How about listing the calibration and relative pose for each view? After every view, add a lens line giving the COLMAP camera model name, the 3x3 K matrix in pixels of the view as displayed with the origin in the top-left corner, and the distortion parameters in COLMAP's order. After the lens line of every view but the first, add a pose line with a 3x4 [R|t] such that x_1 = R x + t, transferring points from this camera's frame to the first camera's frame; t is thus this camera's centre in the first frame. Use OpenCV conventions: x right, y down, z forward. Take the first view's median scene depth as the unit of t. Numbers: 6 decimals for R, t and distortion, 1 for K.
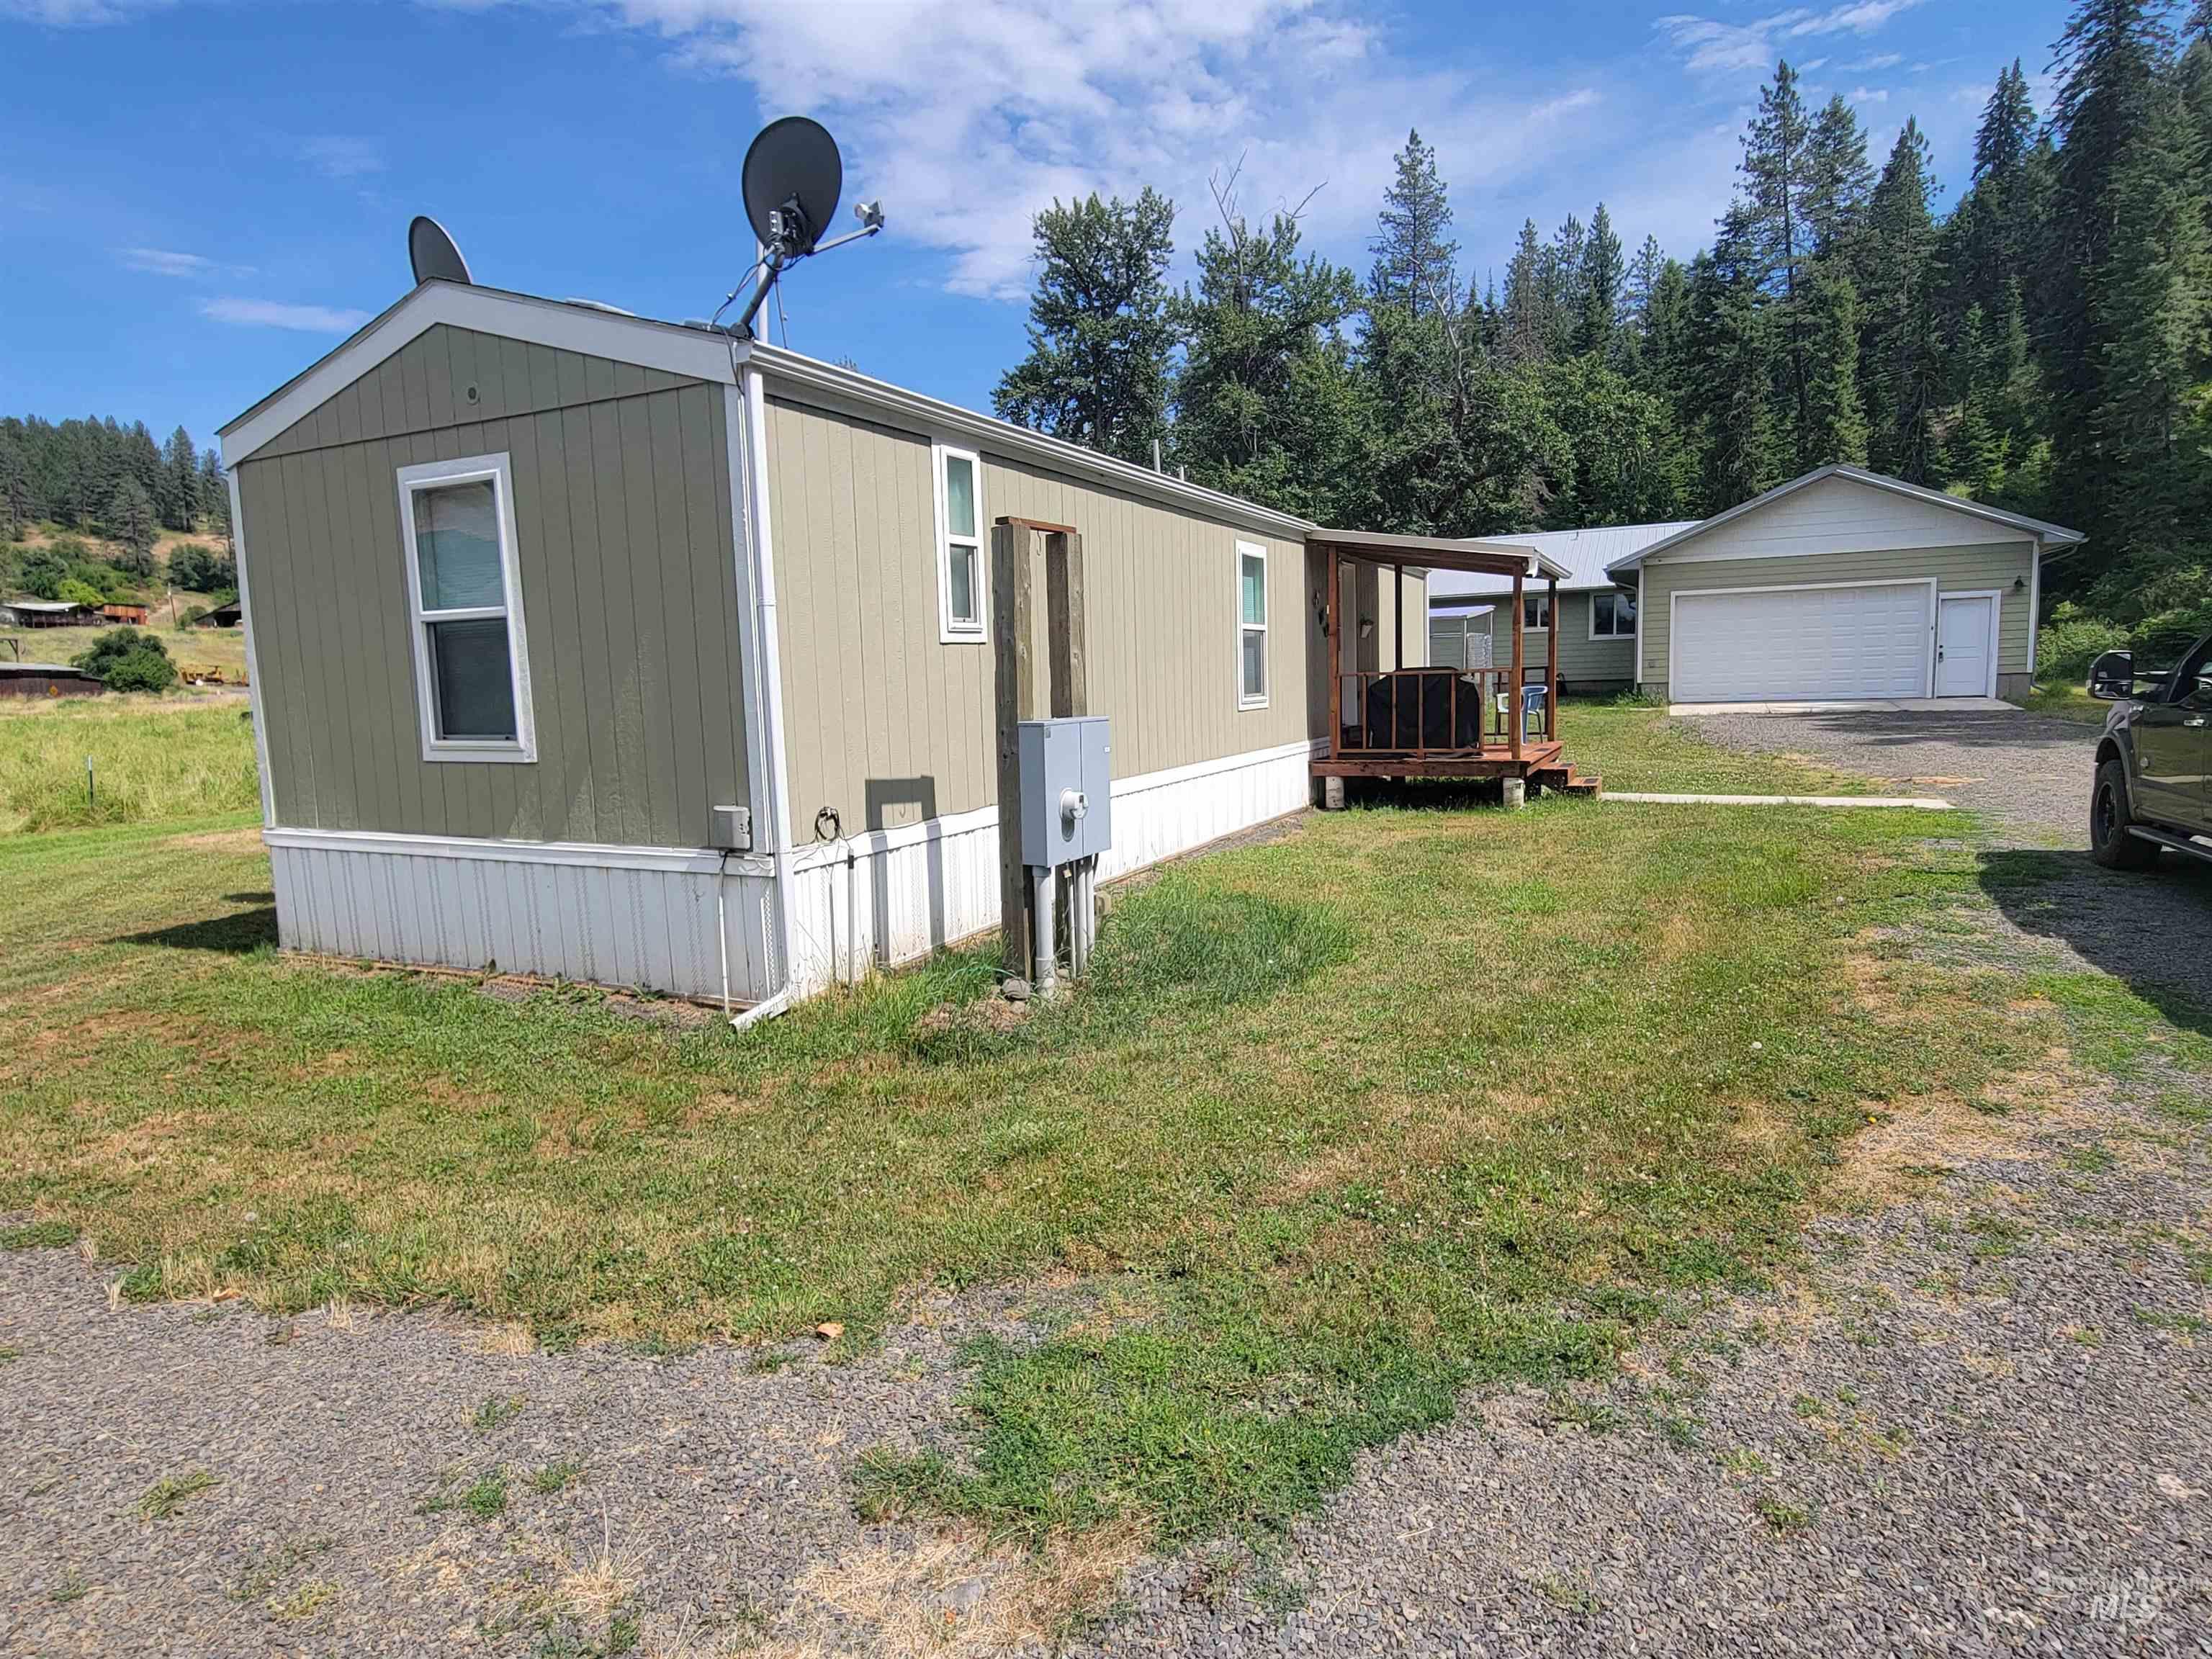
lens RADIAL K [[1214.9, 0, 1106.0], [0, 1214.9, 829.5], [0, 0, 1]] dist [-0.001277, -0.000059]
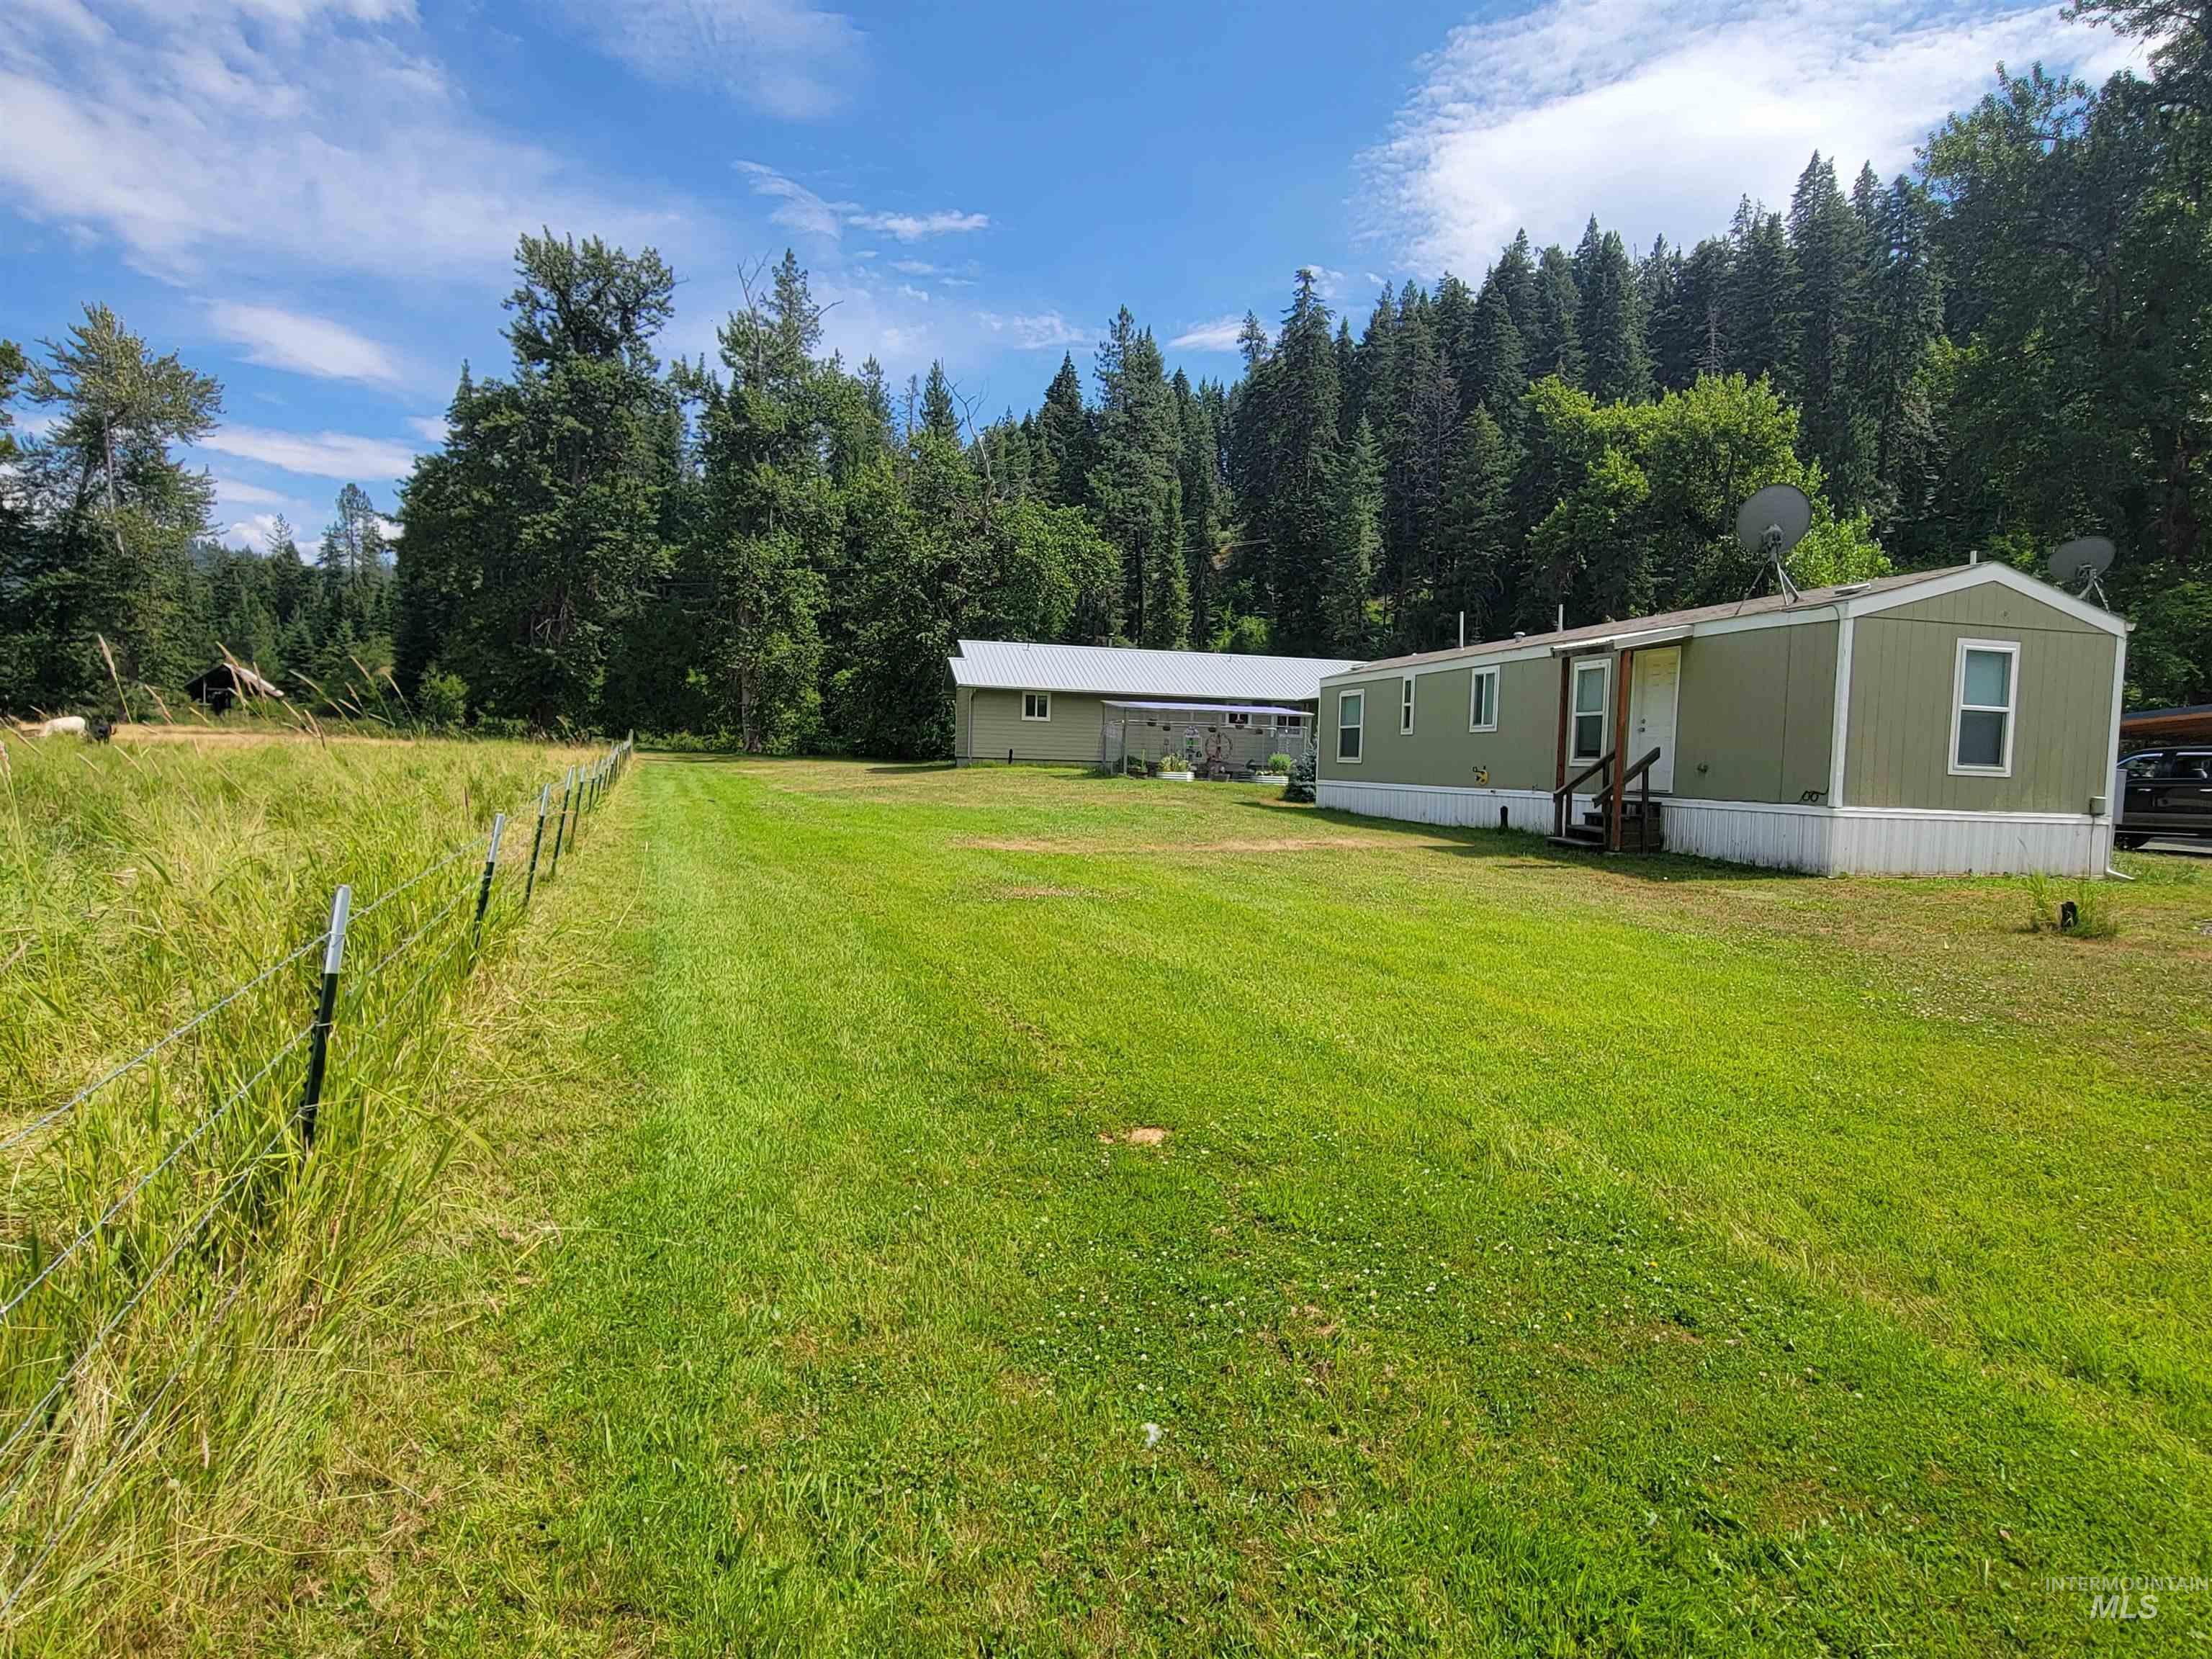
lens RADIAL K [[1195.0, 0, 1106.0], [0, 1195.0, 829.5], [0, 0, 1]] dist [0.000897, 0.000108]
pose [[0.781068, 0.017260, 0.624208, -2.624925], [0.022372, 0.998203, -0.055595, 0.106450], [-0.624046, 0.057389, 0.779278, 0.265468]]
